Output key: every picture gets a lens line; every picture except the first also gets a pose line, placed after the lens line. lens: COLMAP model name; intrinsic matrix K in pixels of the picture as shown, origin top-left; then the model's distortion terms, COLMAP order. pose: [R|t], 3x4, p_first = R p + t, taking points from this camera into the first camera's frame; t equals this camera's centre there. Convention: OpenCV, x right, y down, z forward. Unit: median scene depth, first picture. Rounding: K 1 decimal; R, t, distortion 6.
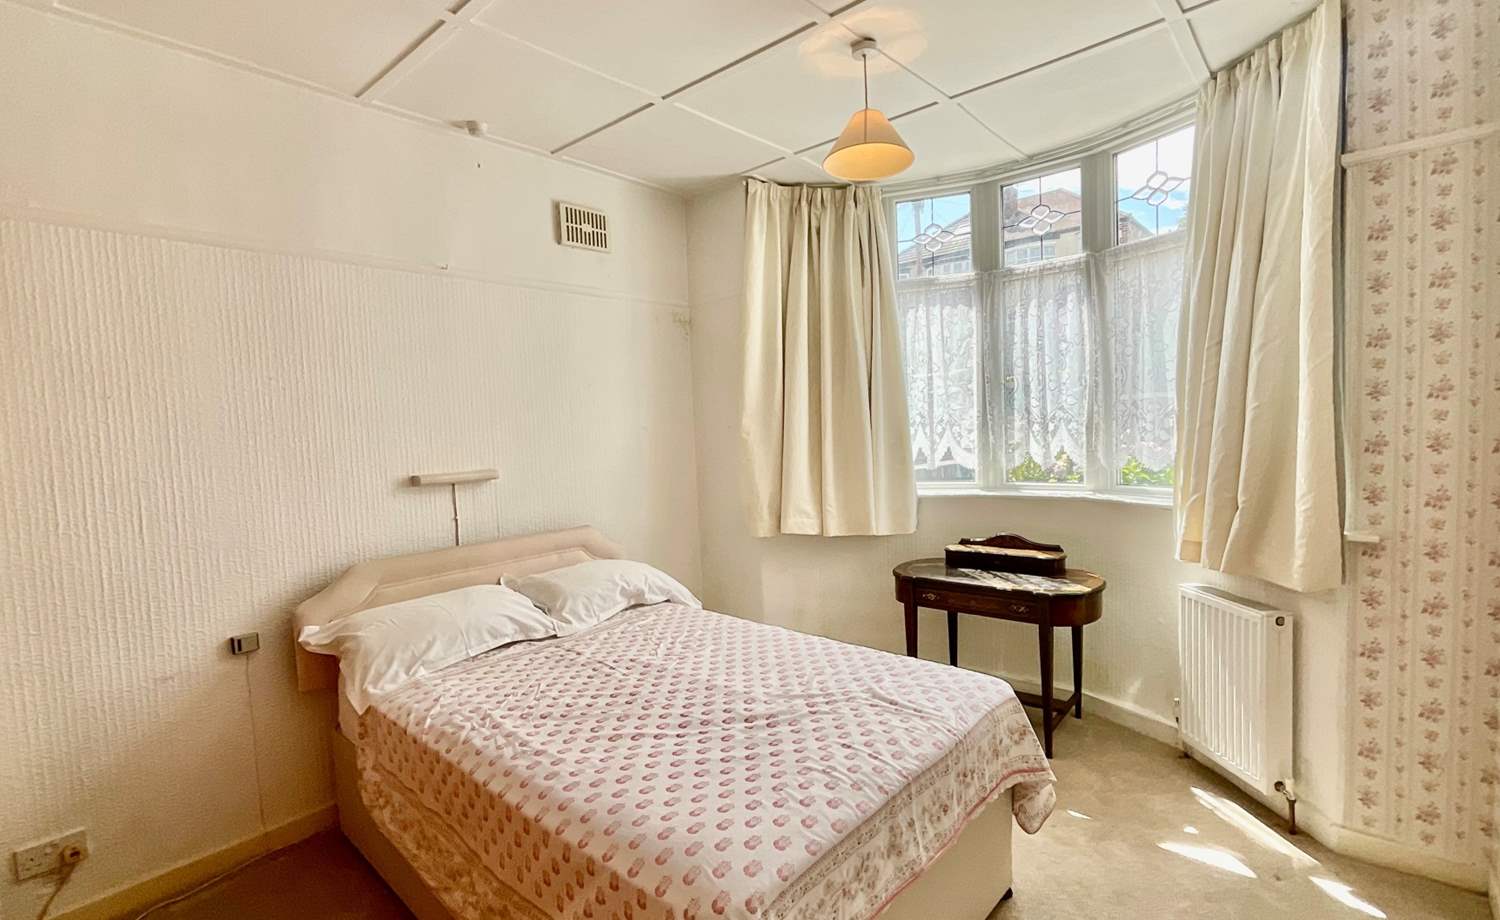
lens RADIAL K [[699.8, 0, 750.1], [0, 699.8, 461.5], [0, 0, 1]] dist [-0.005551, -0.000379]
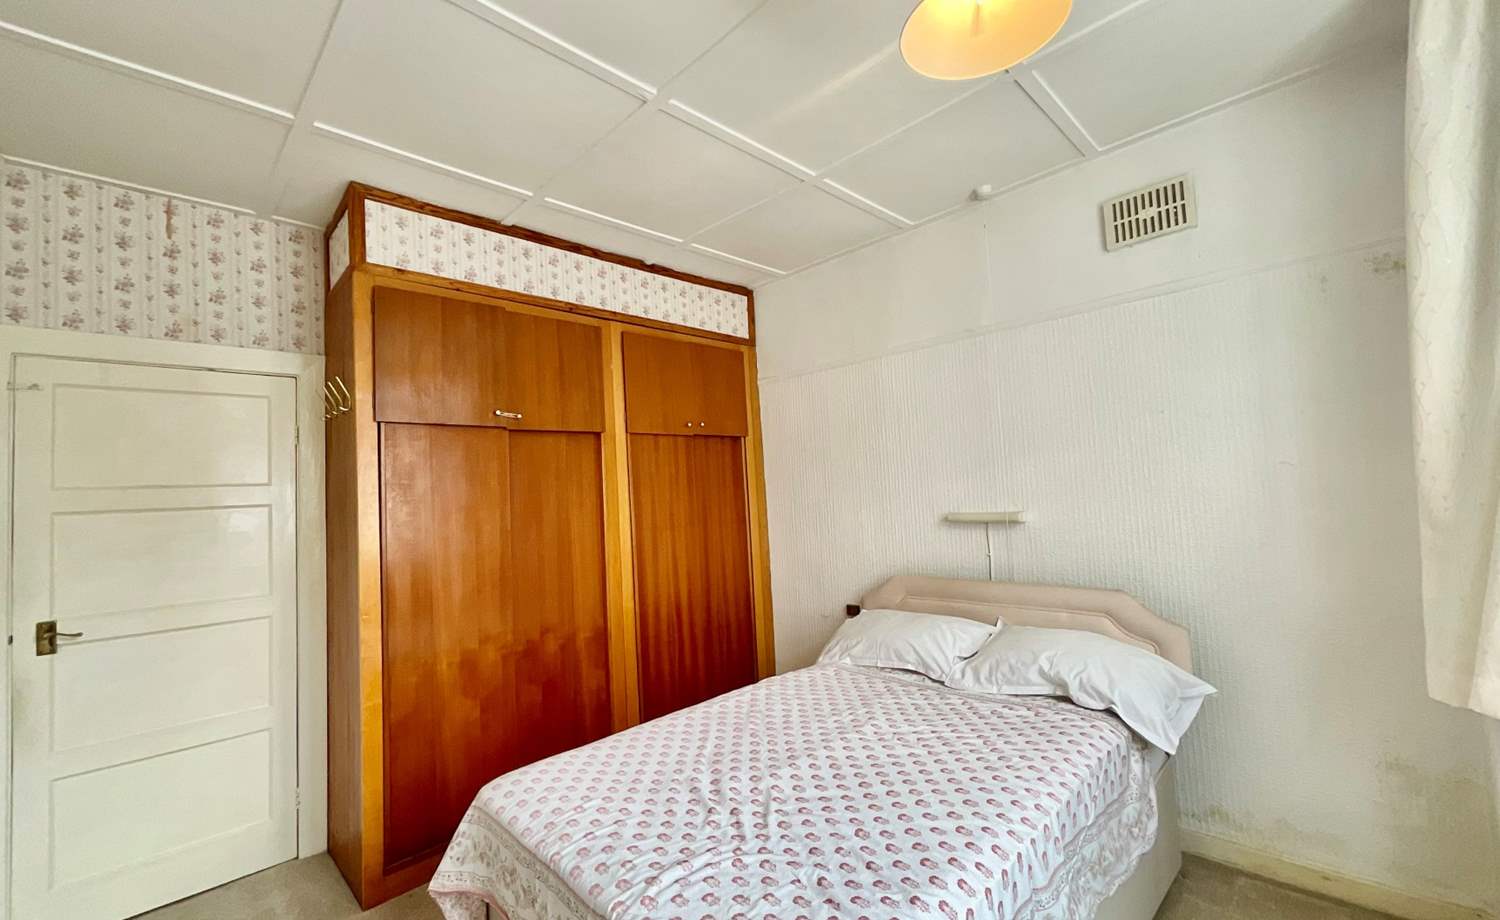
lens RADIAL K [[617.8, 0, 752.6], [0, 617.8, 456.8], [0, 0, 1]] dist [0.000133, 0.000934]
pose [[-0.076199, -0.007264, -0.997066, 0.637613], [0.002894, 0.999968, -0.007506, -0.072768], [0.997088, -0.003458, -0.076176, 0.789597]]
